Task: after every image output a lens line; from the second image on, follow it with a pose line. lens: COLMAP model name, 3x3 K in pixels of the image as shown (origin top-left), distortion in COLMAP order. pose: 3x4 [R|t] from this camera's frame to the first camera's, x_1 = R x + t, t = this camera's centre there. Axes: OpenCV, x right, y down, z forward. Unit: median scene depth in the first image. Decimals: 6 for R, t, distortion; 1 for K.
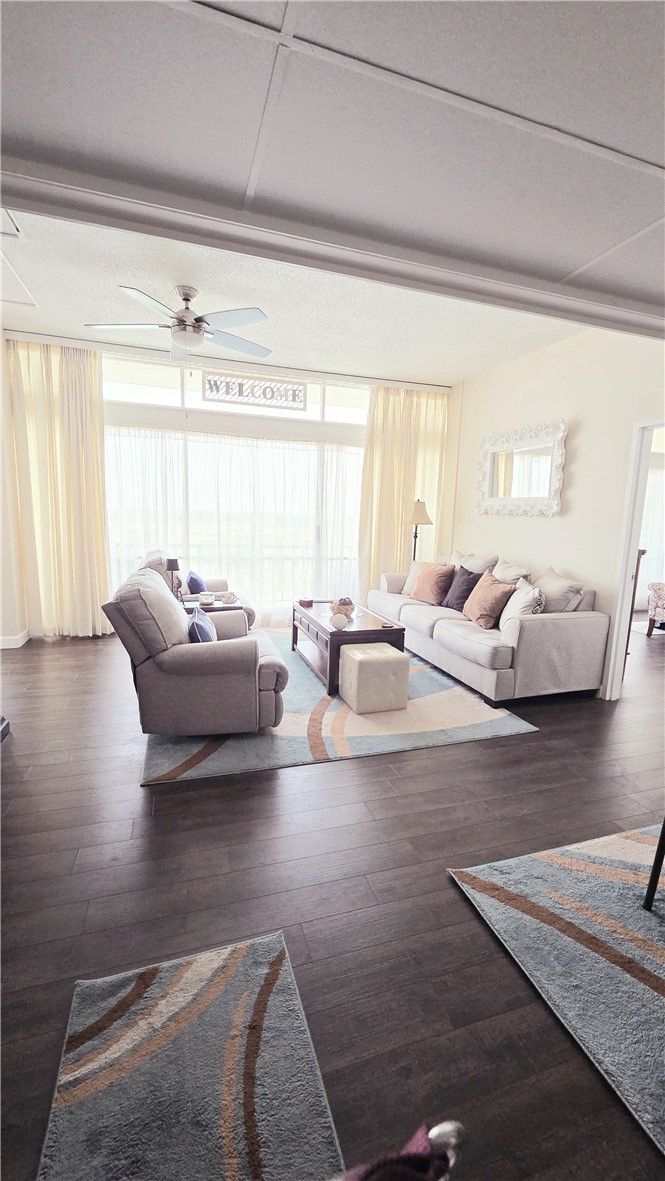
lens RADIAL K [[489.4, 0, 334.6], [0, 489.4, 592.8], [0, 0, 1]] dist [-0.000266, -0.000156]
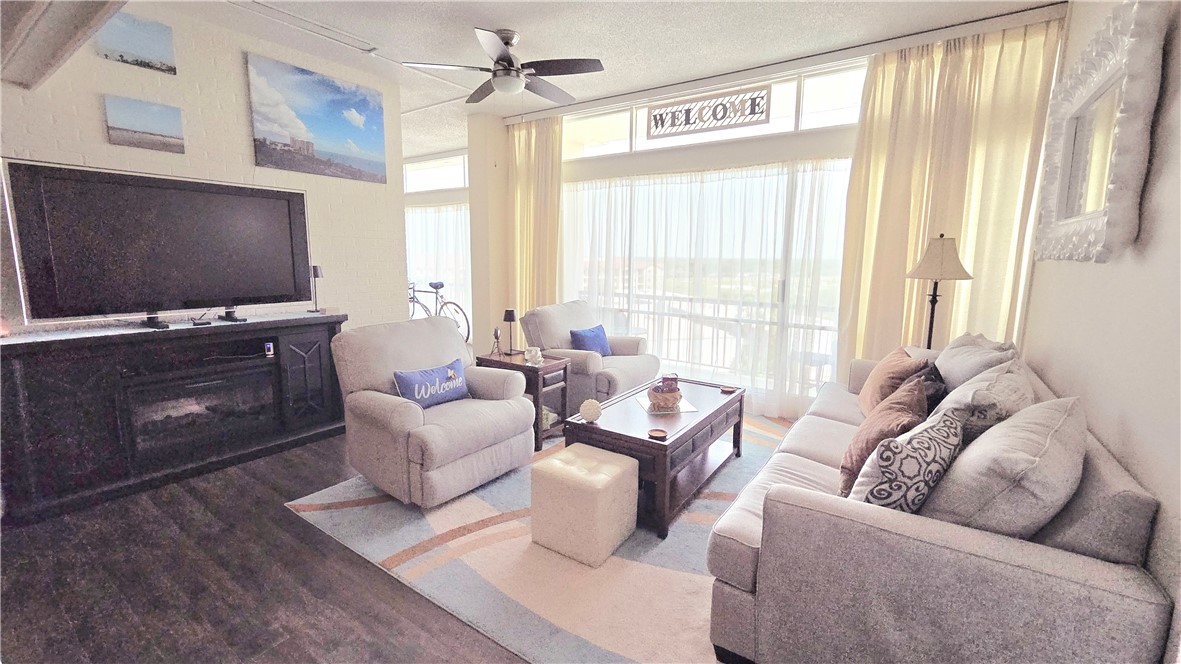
lens RADIAL K [[489.4, 0, 592.6], [0, 489.4, 327.5], [0, 0, 1]] dist [-0.000266, -0.000156]
pose [[0.588392, 0.099879, -0.802383, 0.421052], [-0.110949, 0.992928, 0.042238, -0.068850], [0.800927, 0.064171, 0.595313, 0.380209]]
